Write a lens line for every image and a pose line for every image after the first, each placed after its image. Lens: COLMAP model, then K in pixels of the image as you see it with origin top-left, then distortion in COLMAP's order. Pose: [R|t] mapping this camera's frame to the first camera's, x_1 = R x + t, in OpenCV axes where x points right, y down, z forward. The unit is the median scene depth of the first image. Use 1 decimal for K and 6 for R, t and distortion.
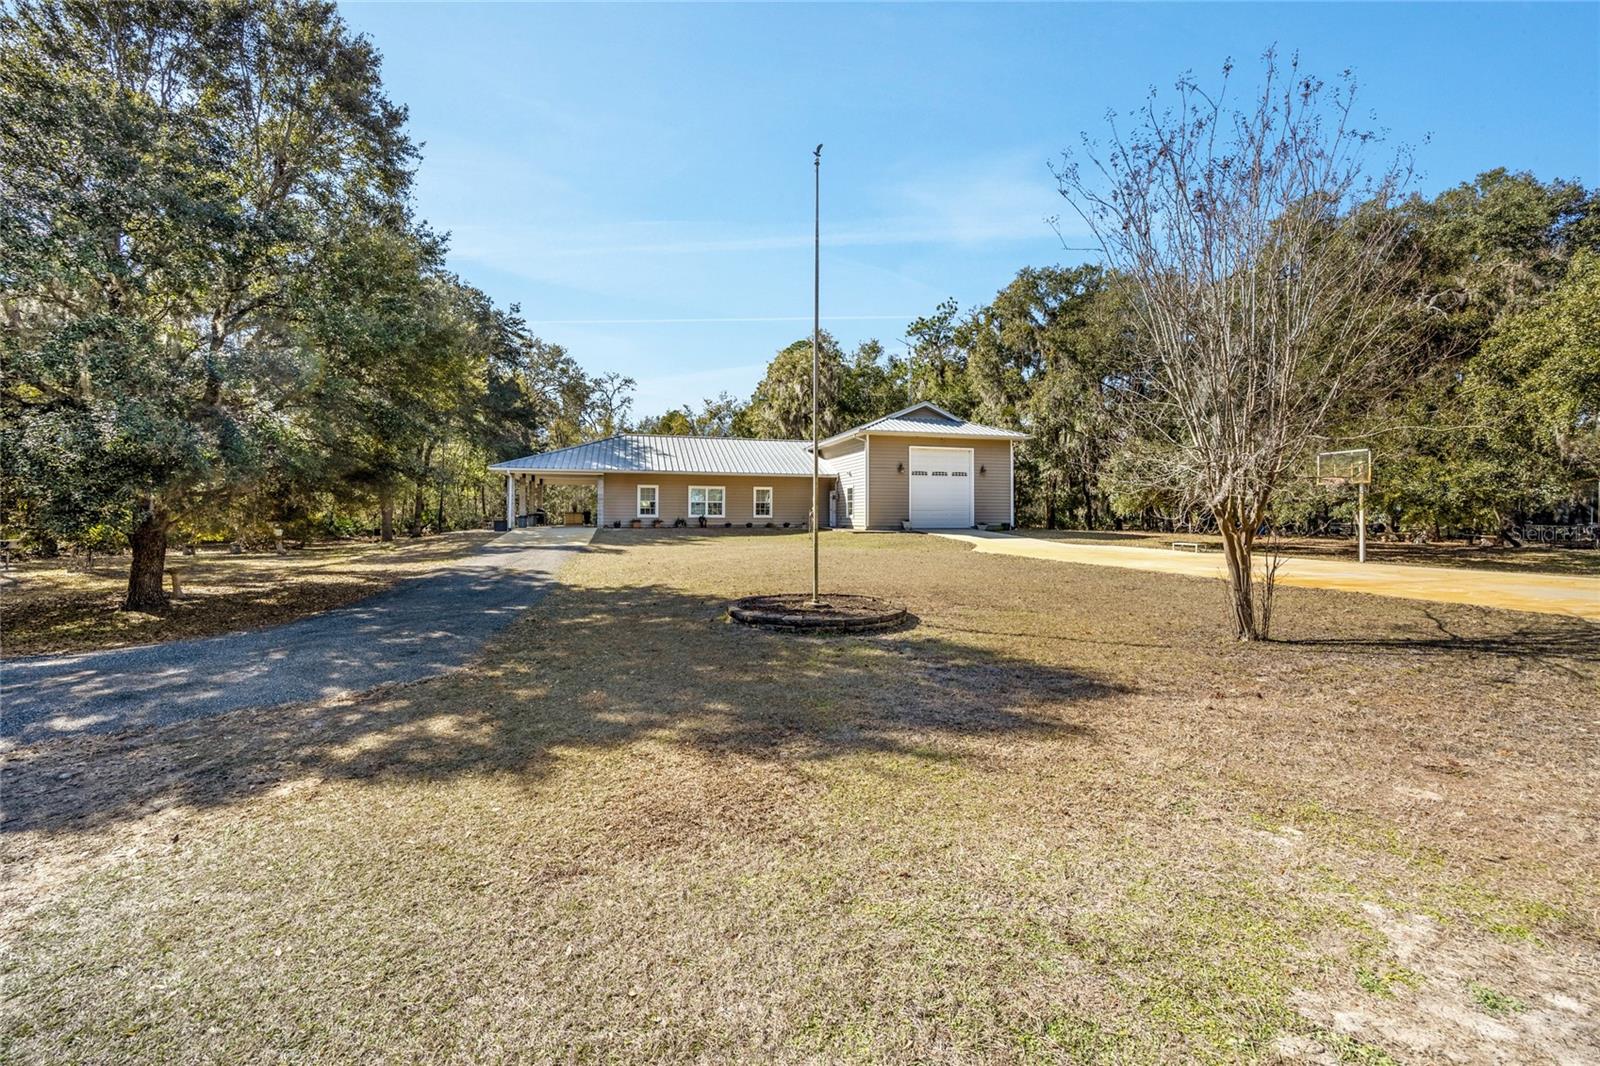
lens RADIAL K [[626.4, 0, 799.0], [0, 626.4, 529.6], [0, 0, 1]] dist [0.011128, -0.000103]
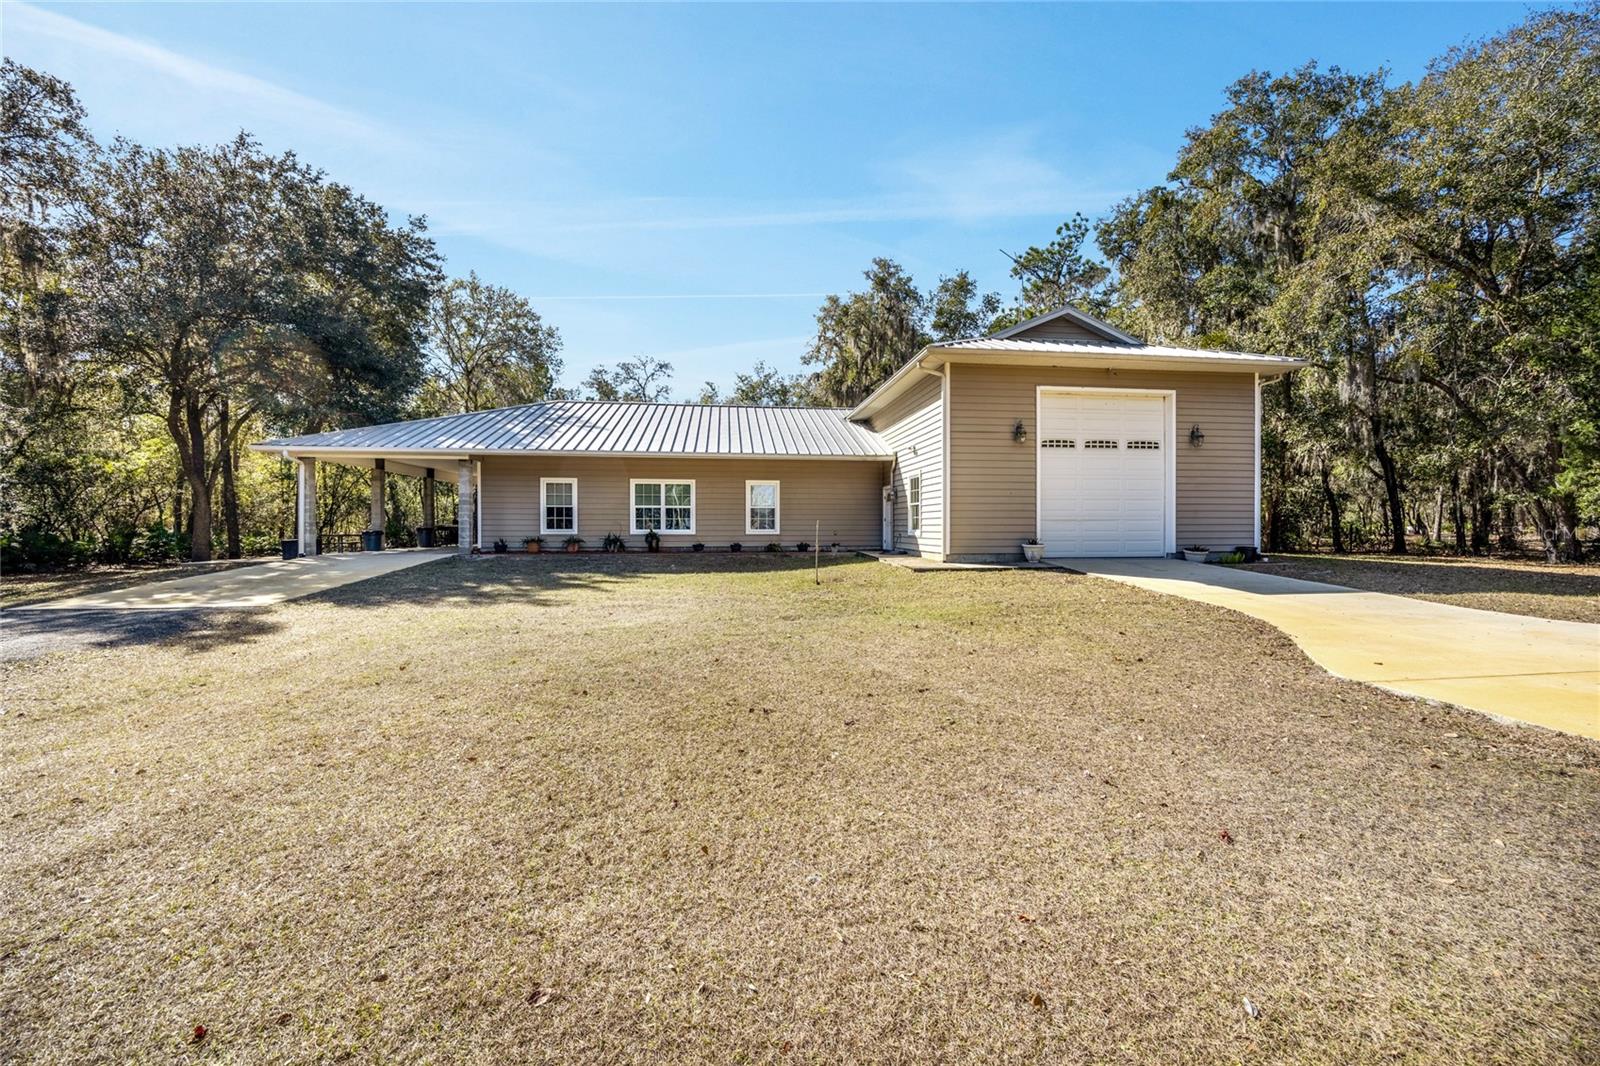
lens RADIAL K [[626.4, 0, 802.0], [0, 626.4, 525.3], [0, 0, 1]] dist [0.011128, -0.000103]
pose [[0.990274, -0.002165, -0.139111, 0.058870], [-0.000749, 0.999781, -0.020891, -0.015712], [0.139126, 0.020792, 0.990056, 0.454600]]
